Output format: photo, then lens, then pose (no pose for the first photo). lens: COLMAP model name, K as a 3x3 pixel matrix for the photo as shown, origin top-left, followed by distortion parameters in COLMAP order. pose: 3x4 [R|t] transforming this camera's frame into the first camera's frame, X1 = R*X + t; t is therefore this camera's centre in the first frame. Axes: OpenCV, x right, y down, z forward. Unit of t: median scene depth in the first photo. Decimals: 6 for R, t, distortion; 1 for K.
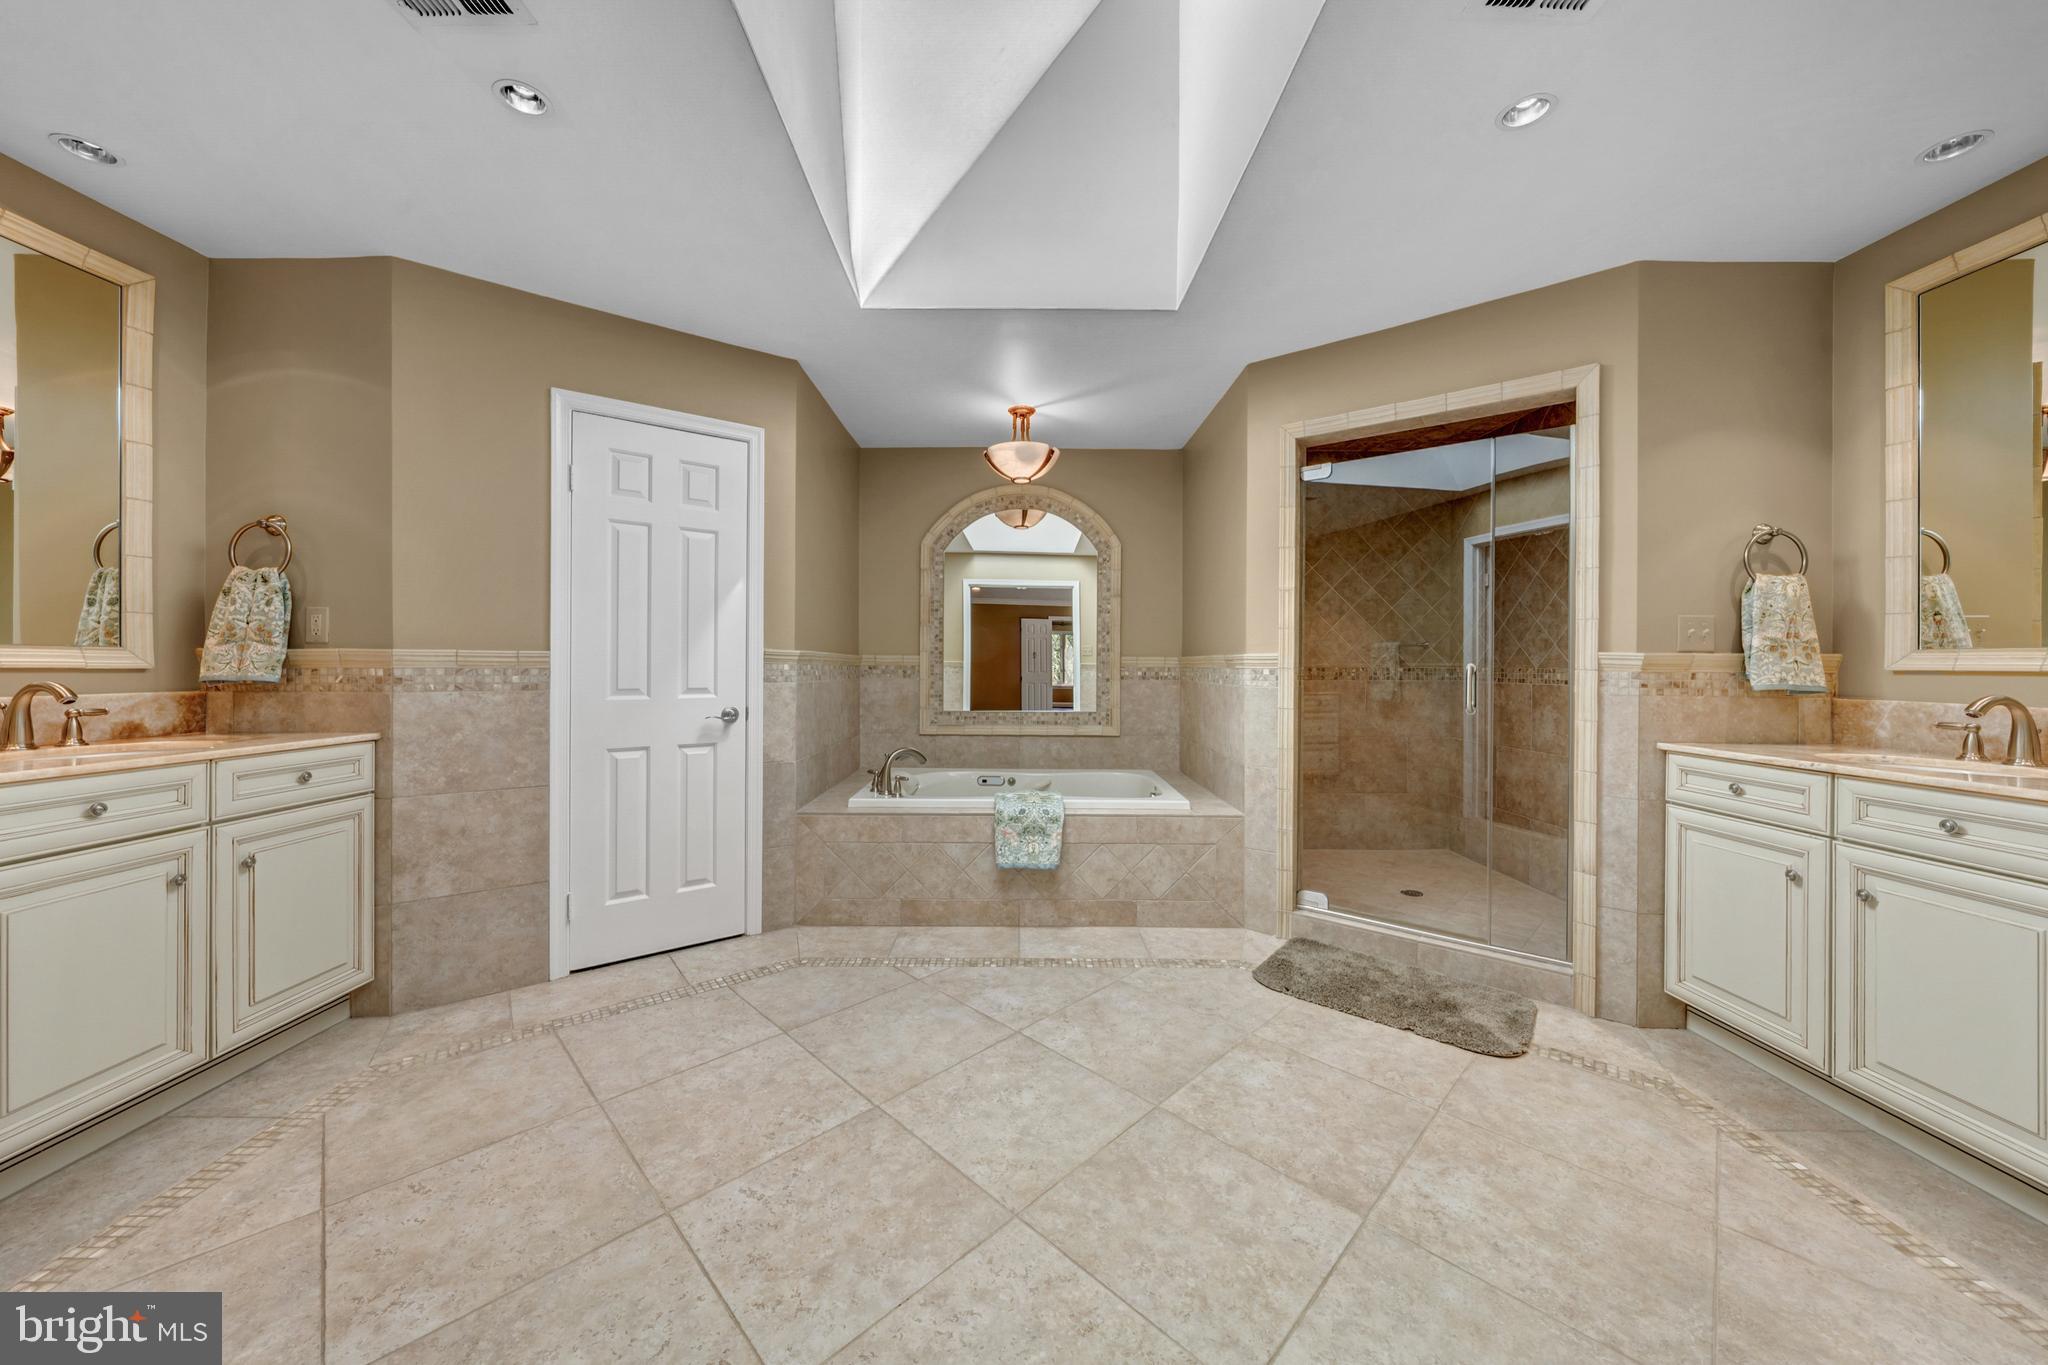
lens RADIAL K [[706.4, 0, 1017.7], [0, 706.4, 666.2], [0, 0, 1]] dist [0.000727, 0.000079]
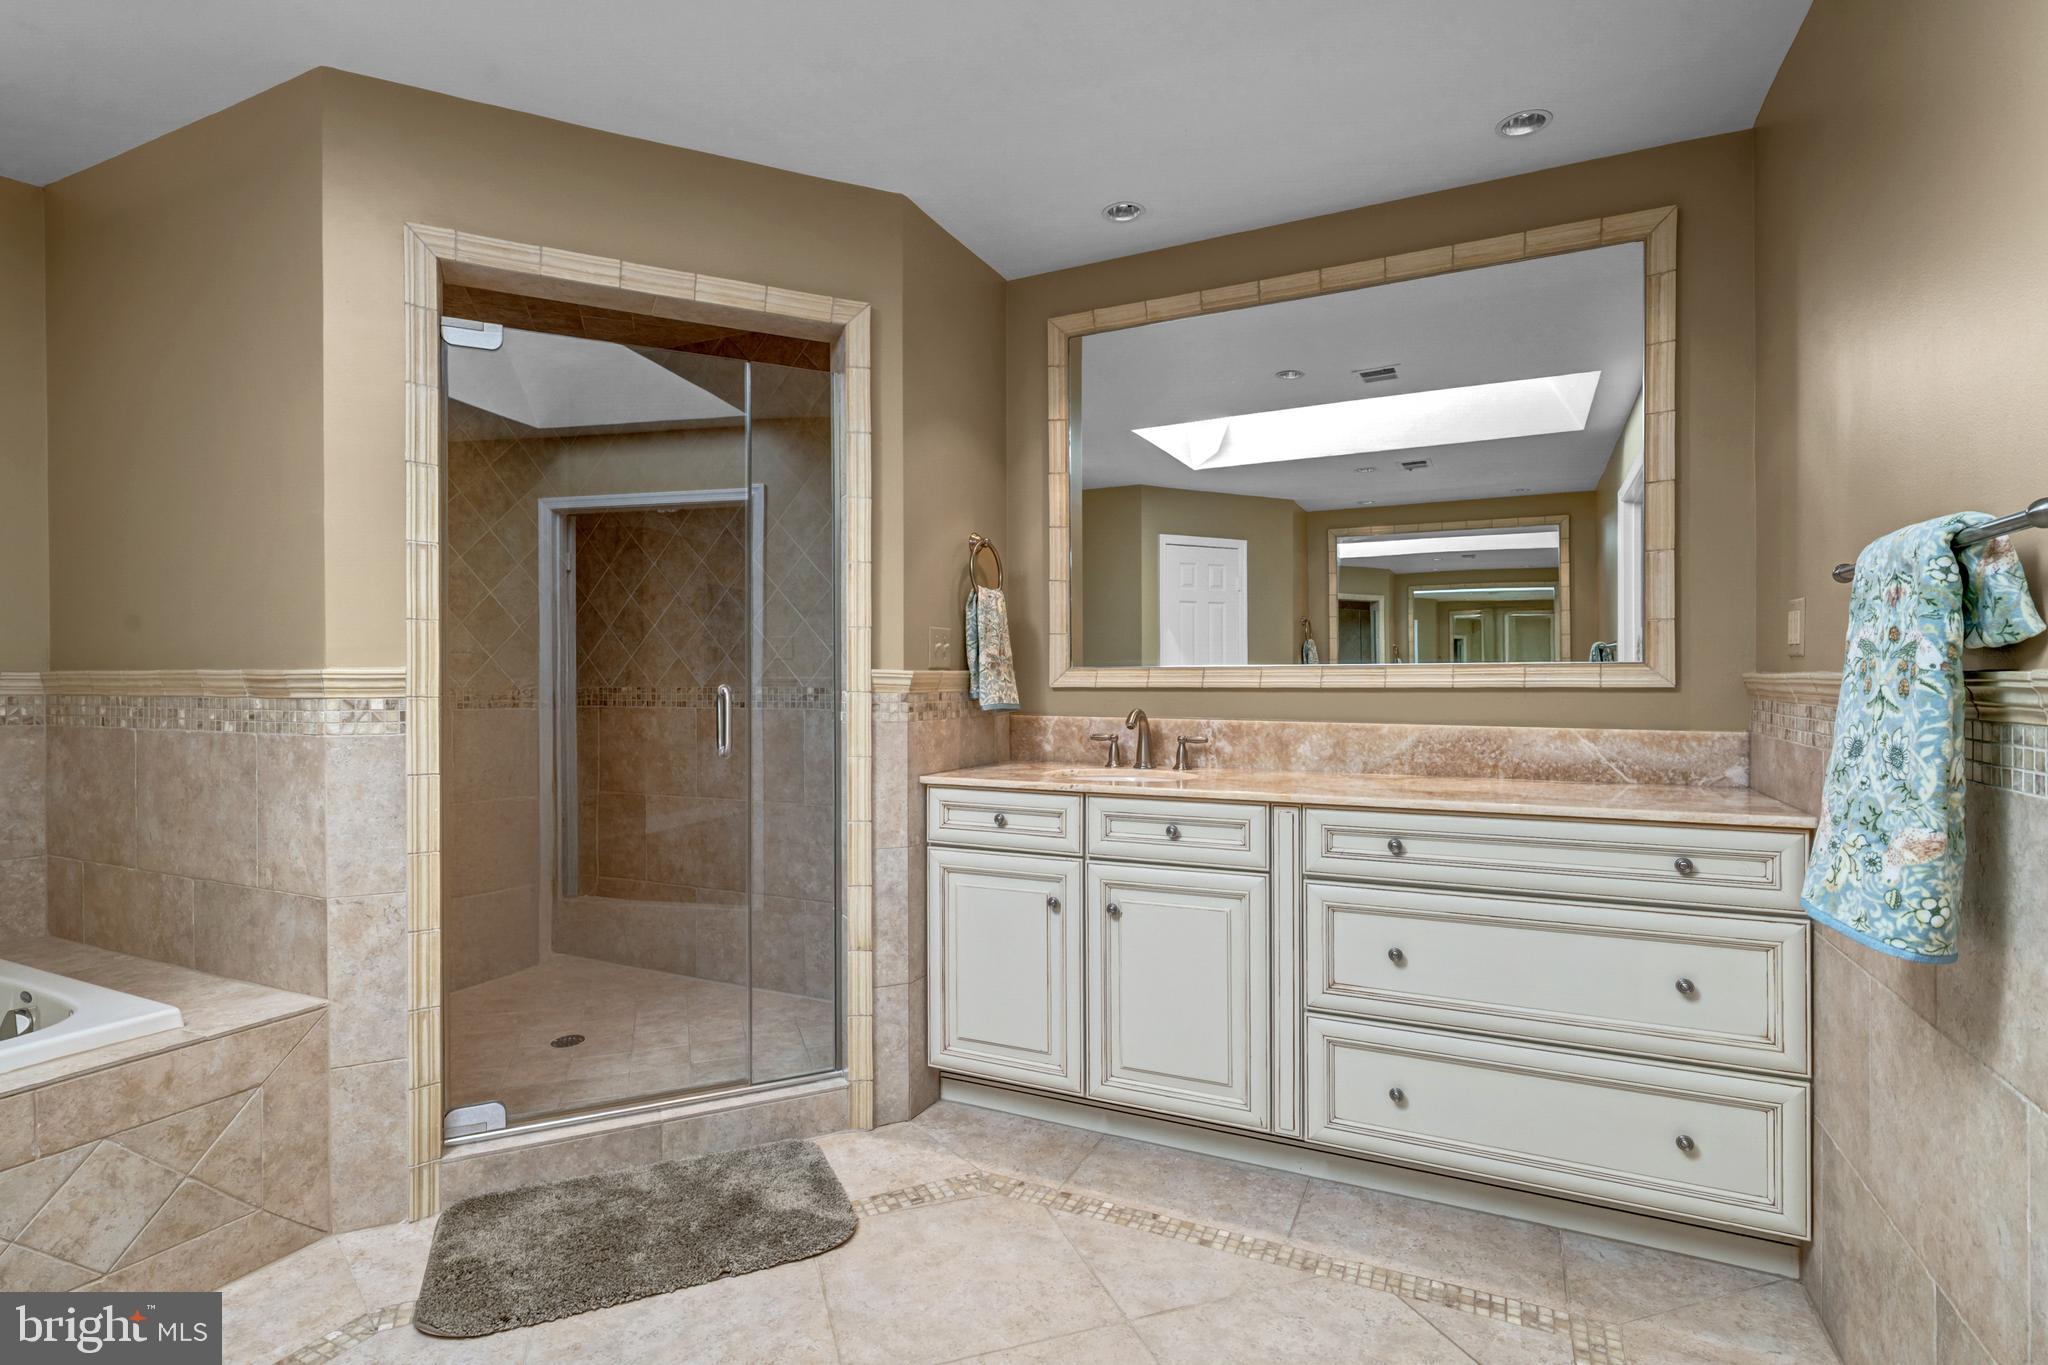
lens RADIAL K [[992.6, 0, 1029.3], [0, 992.6, 684.0], [0, 0, 1]] dist [-0.000207, -0.000029]
pose [[0.429166, -0.012946, 0.903133, -0.109409], [0.006863, 0.999915, 0.011072, -0.014412], [-0.903199, 0.001447, 0.429219, 0.362109]]
